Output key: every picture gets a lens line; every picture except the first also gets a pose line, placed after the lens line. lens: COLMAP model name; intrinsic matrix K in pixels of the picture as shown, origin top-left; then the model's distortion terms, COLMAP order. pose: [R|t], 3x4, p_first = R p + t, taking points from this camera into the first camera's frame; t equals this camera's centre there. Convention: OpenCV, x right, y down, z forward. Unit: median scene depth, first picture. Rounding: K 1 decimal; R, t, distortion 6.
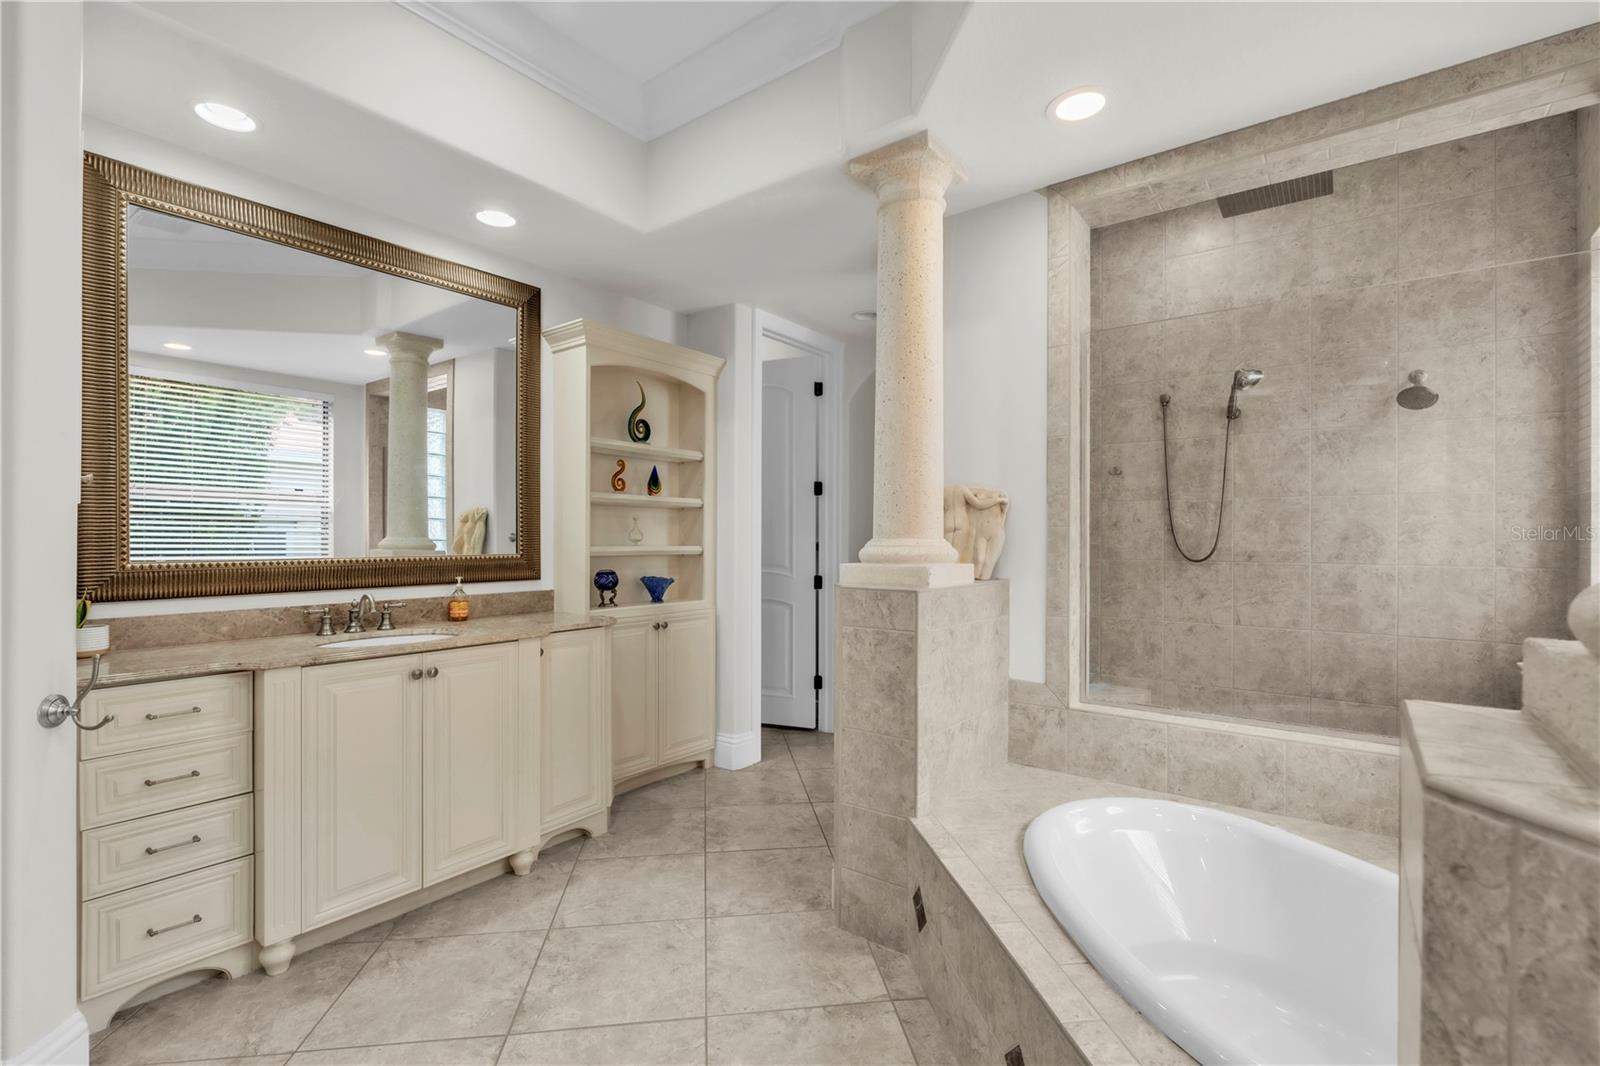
lens RADIAL K [[720.3, 0, 808.1], [0, 720.3, 540.0], [0, 0, 1]] dist [-0.000193, 0.000016]
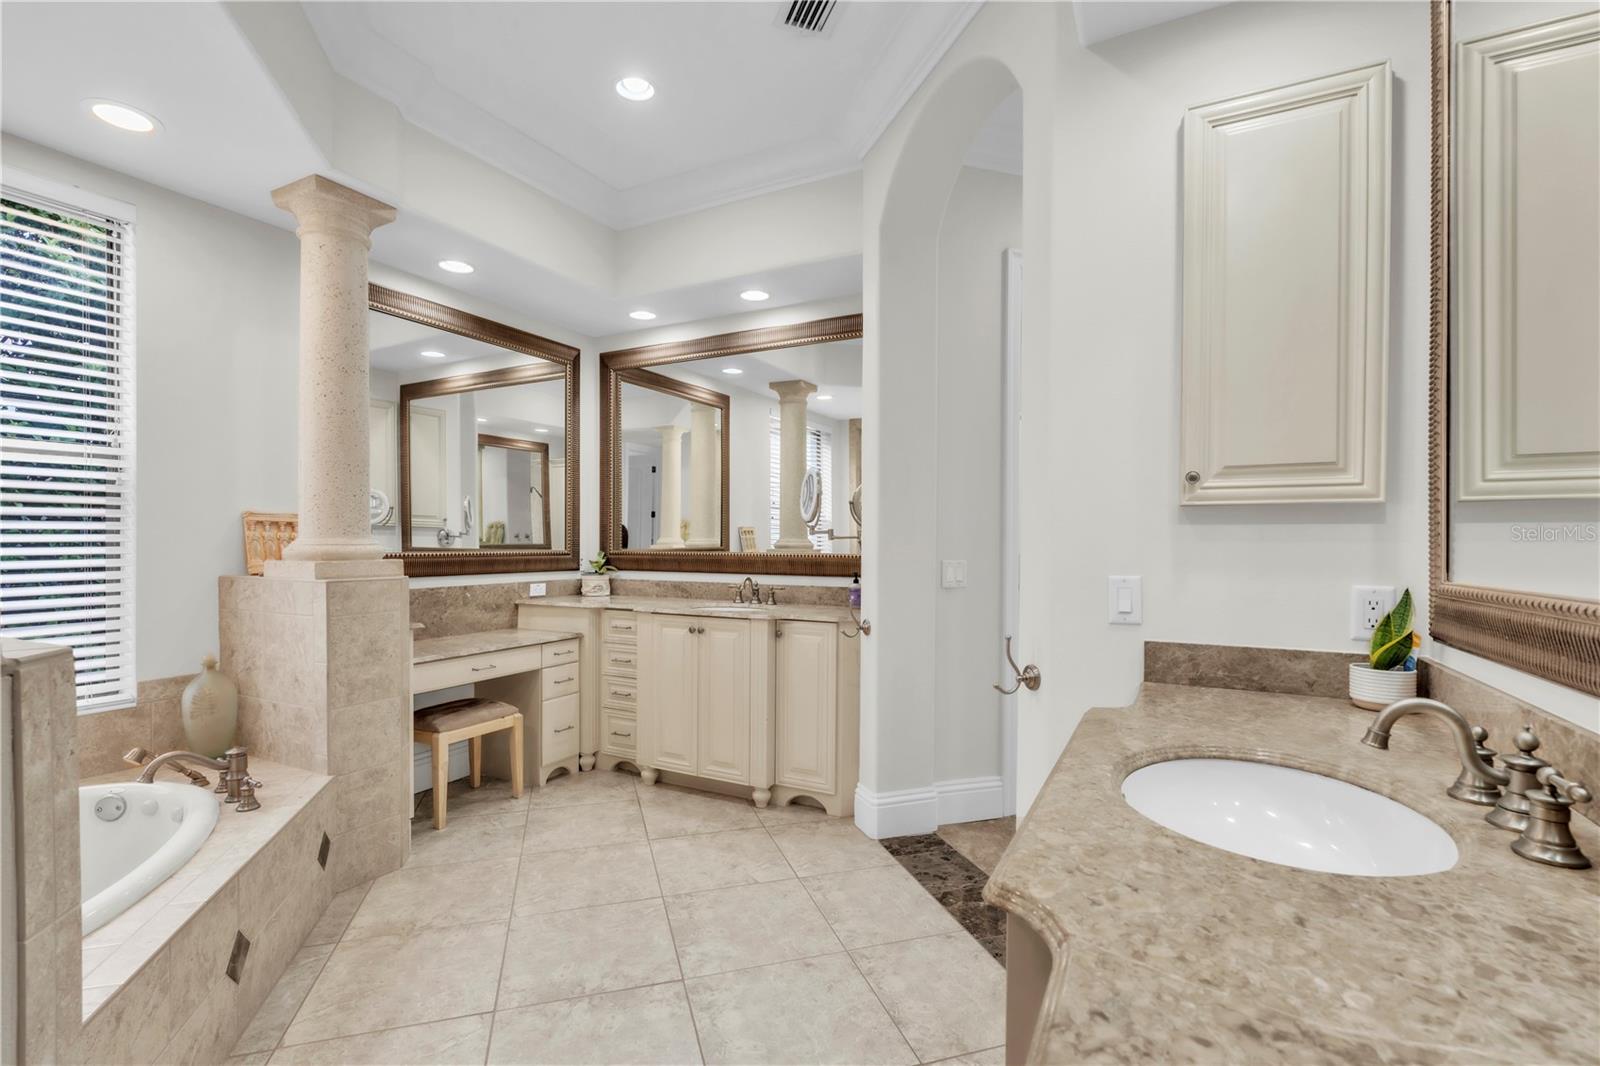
lens RADIAL K [[720.3, 0, 802.5], [0, 720.3, 540.5], [0, 0, 1]] dist [-0.000193, 0.000016]
pose [[-0.986822, -0.007356, -0.161639, -0.216977], [-0.006852, 0.999970, -0.003674, 0.001165], [0.161661, -0.002519, -0.986843, 1.076823]]
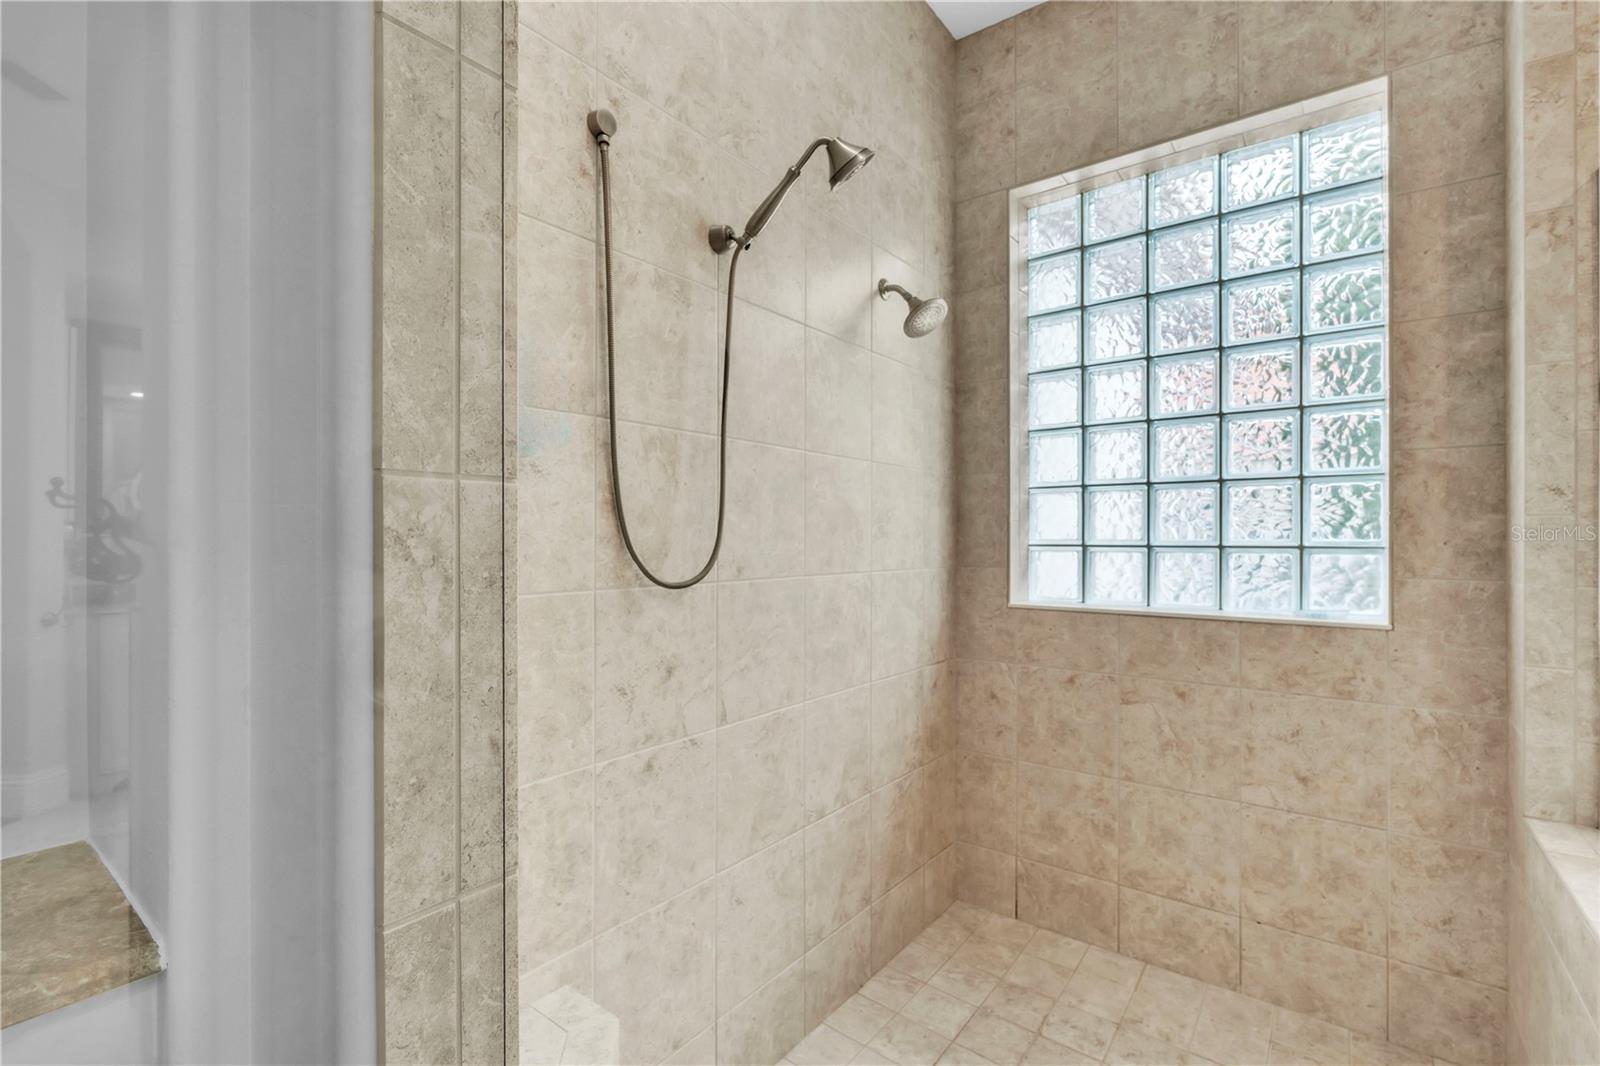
lens RADIAL K [[720.3, 0, 804.3], [0, 720.3, 534.4], [0, 0, 1]] dist [-0.000193, 0.000016]
pose [[0.017669, -0.000709, 0.999844, 0.184445], [-0.005915, 0.999982, 0.000813, 0.001169], [-0.999826, -0.005928, 0.017665, 1.108992]]
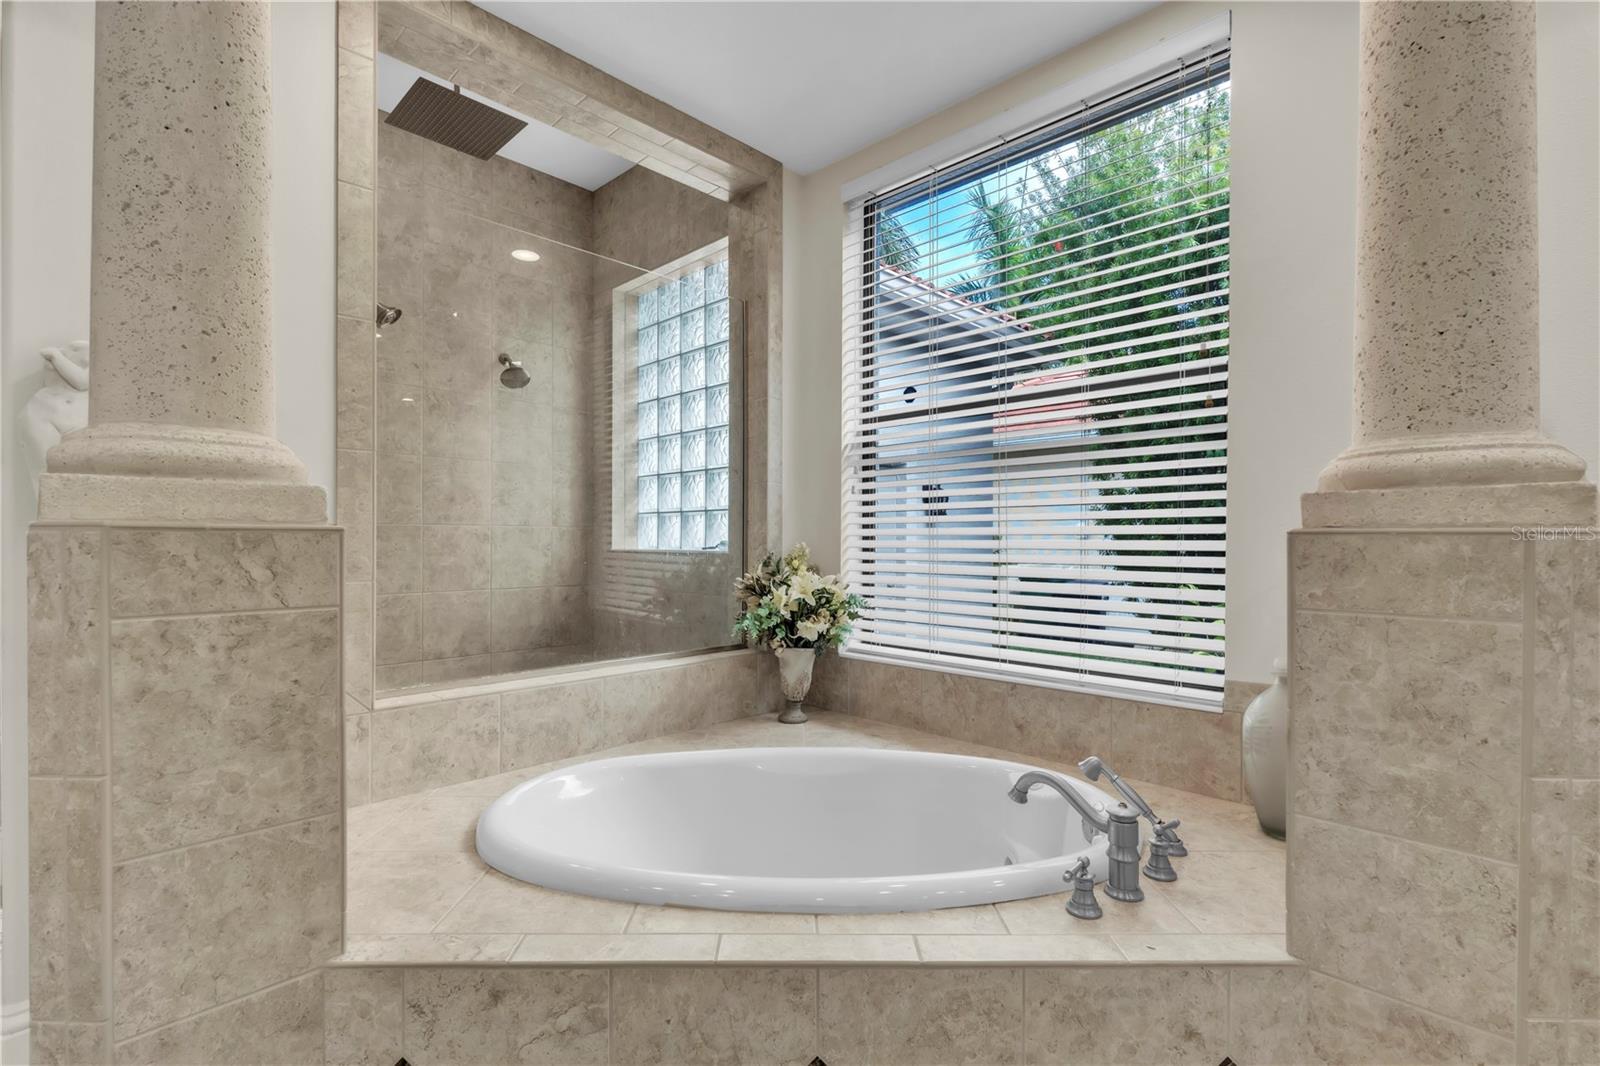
lens RADIAL K [[720.3, 0, 795.4], [0, 720.3, 540.1], [0, 0, 1]] dist [-0.000193, 0.000016]
pose [[0.137043, -0.005673, 0.990549, -0.226307], [-0.005025, 0.999967, 0.006422, 0.050441], [-0.990552, -0.005857, 0.137010, 0.406977]]
